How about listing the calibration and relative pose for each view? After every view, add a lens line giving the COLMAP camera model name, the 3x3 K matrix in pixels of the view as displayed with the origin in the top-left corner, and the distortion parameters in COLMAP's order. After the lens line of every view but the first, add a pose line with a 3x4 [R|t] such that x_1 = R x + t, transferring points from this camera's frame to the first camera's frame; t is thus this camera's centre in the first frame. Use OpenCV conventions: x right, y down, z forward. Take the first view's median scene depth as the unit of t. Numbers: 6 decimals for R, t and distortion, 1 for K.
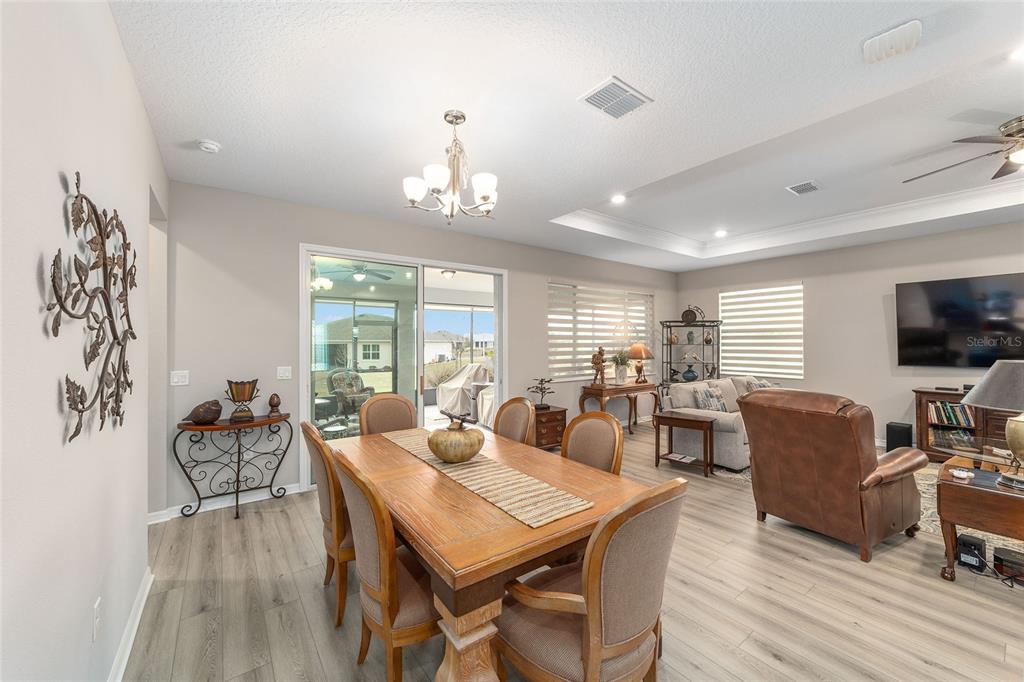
lens RADIAL K [[391.1, 0, 510.2], [0, 391.1, 339.2], [0, 0, 1]] dist [-0.001563, 0.000567]
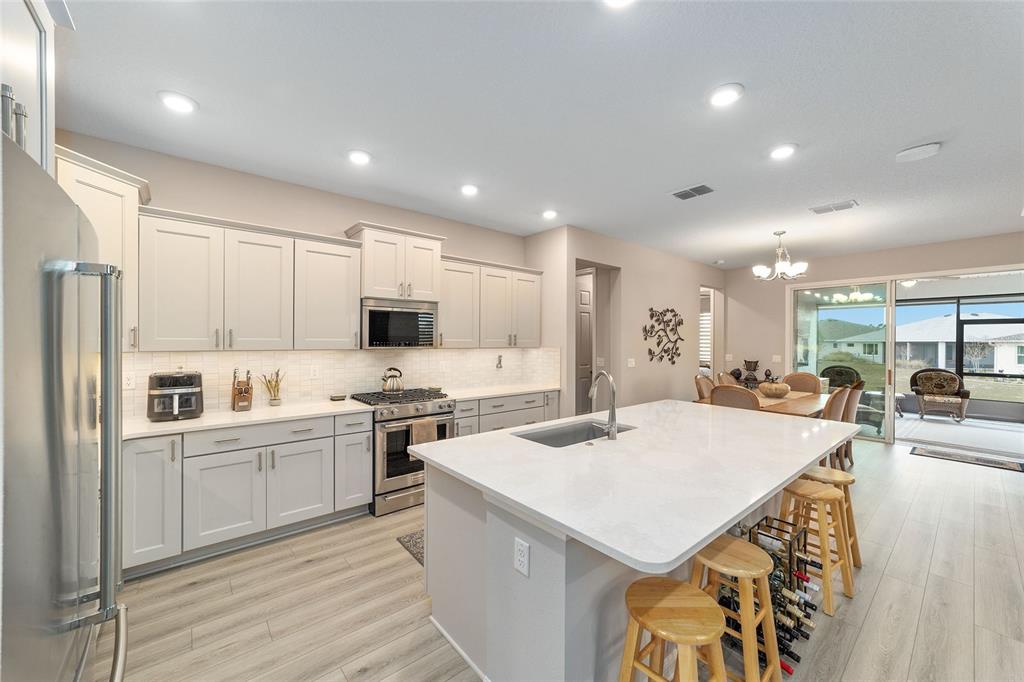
lens RADIAL K [[391.1, 0, 506.9], [0, 391.1, 341.3], [0, 0, 1]] dist [-0.001563, 0.000567]
pose [[0.051266, 0.005051, -0.998672, 0.716445], [0.002101, 0.999984, 0.005165, -0.005124], [0.998683, -0.002363, 0.051254, -0.211570]]
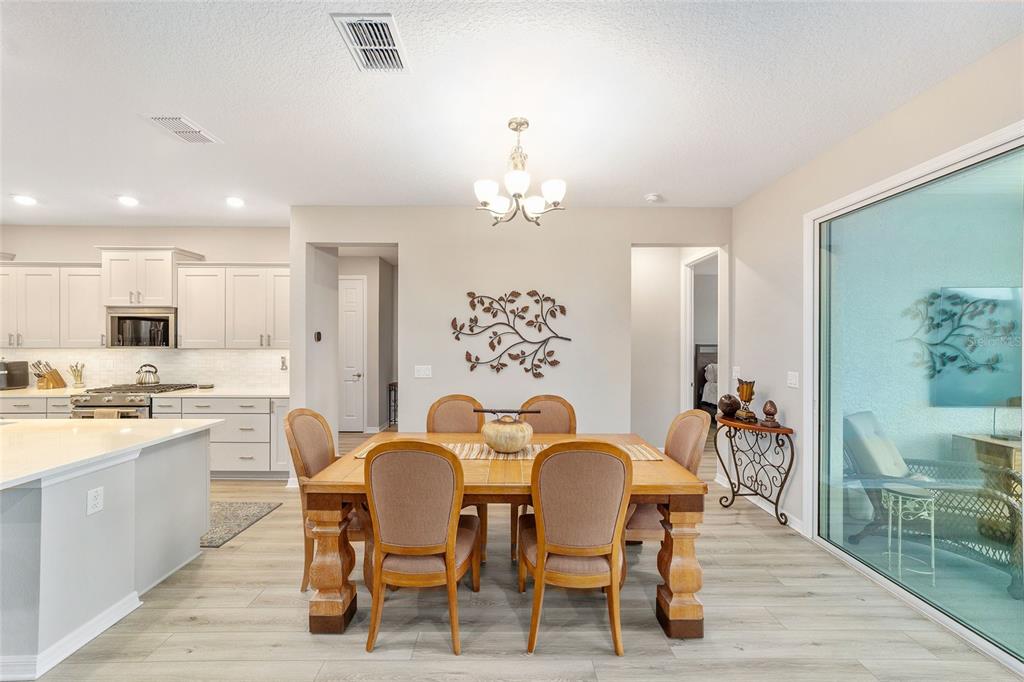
lens RADIAL K [[391.1, 0, 514.1], [0, 391.1, 343.5], [0, 0, 1]] dist [-0.001563, 0.000567]
pose [[-0.596087, 0.003272, -0.802913, 0.268643], [0.004616, 0.999989, 0.000648, 0.003561], [0.802906, -0.003320, -0.596096, 0.621974]]
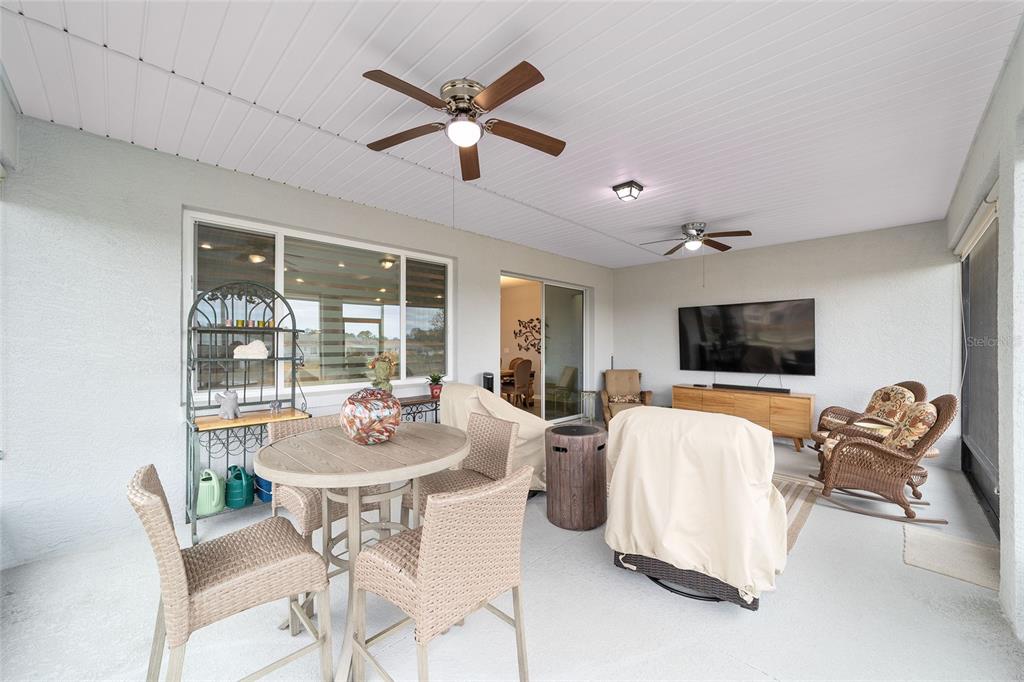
lens RADIAL K [[391.1, 0, 511.7], [0, 391.1, 343.8], [0, 0, 1]] dist [-0.001563, 0.000567]
pose [[-0.988236, -0.000465, -0.152938, 0.079170], [0.001500, 0.999918, -0.012733, 0.040764], [0.152931, -0.012813, -0.988154, 1.801276]]
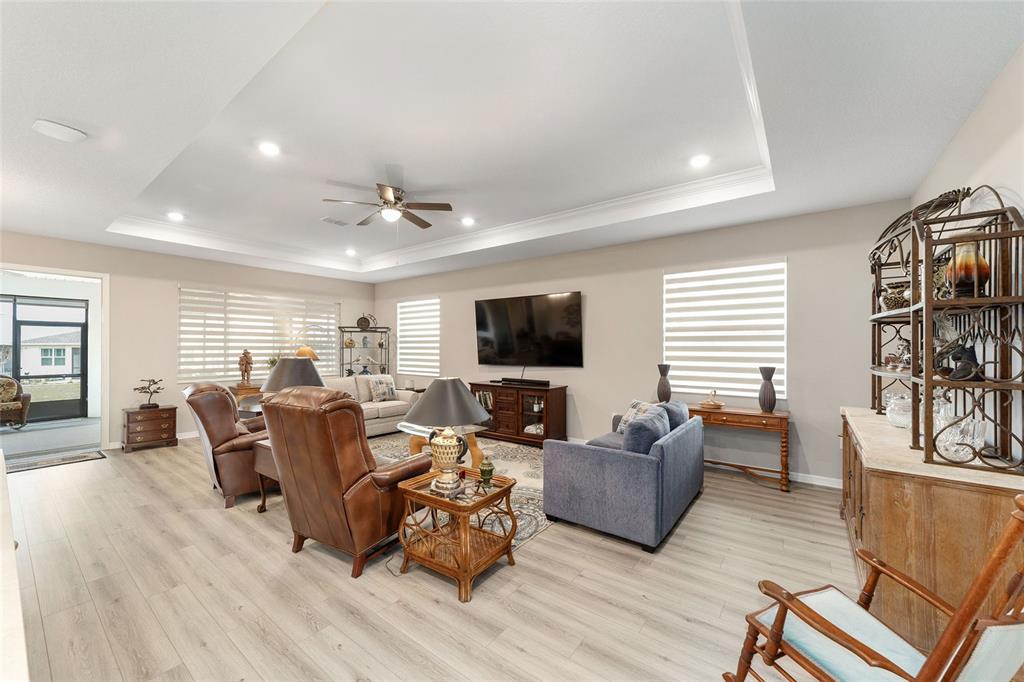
lens RADIAL K [[391.1, 0, 507.5], [0, 391.1, 347.3], [0, 0, 1]] dist [-0.001563, 0.000567]
pose [[0.960381, 0.002738, 0.278678, 0.622110], [-0.005435, 0.999946, 0.008905, -0.000634], [-0.278639, -0.010066, 0.960343, -0.238754]]
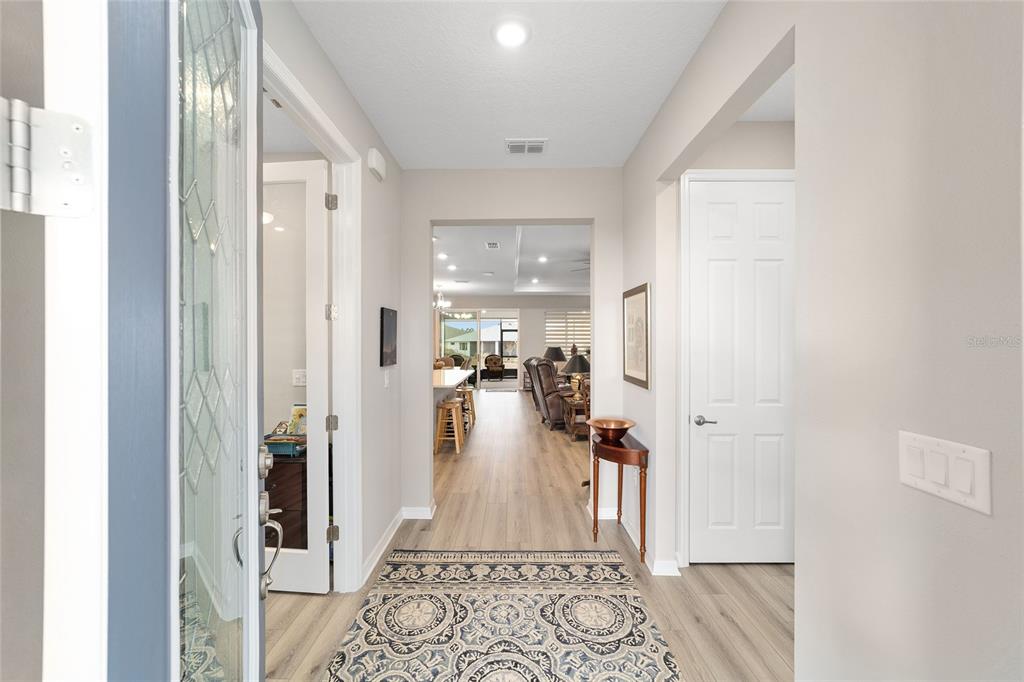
lens RADIAL K [[391.1, 0, 512.6], [0, 391.1, 345.4], [0, 0, 1]] dist [-0.001563, 0.000567]
pose [[0.801380, 0.008154, -0.598100, 1.124362], [0.002364, 0.999856, 0.016798, -0.005071], [0.598151, -0.014876, 0.801245, -0.700312]]
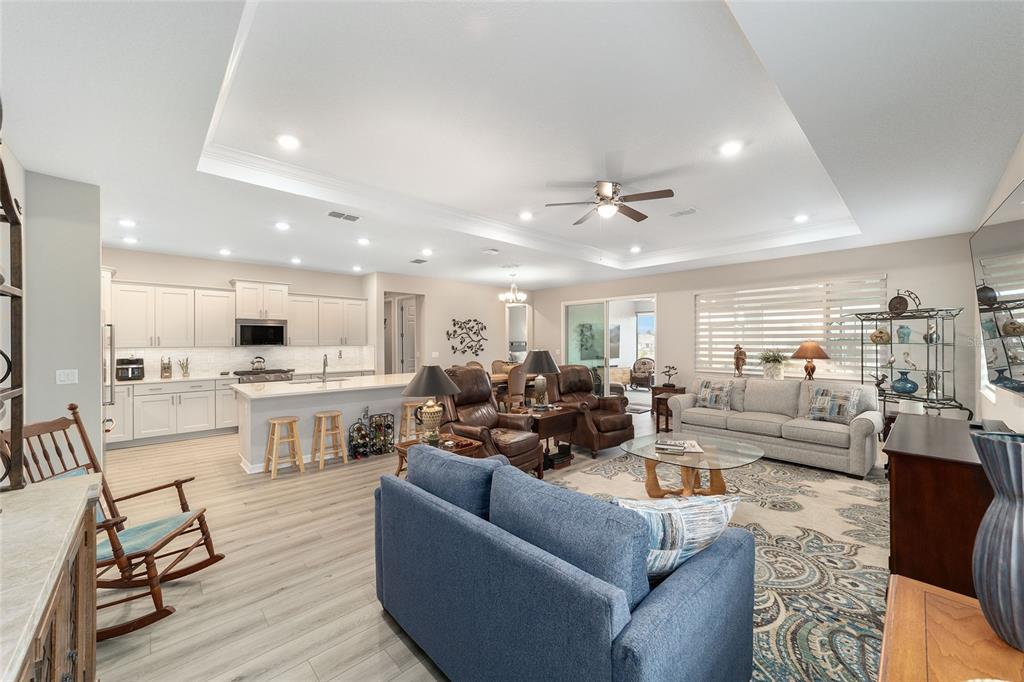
lens RADIAL K [[391.1, 0, 506.1], [0, 391.1, 341.5], [0, 0, 1]] dist [-0.001563, 0.000567]
pose [[0.108874, 0.002873, -0.994051, 1.266679], [0.010474, 0.999937, 0.004037, -0.000832], [0.994000, -0.010851, 0.108837, 0.217439]]
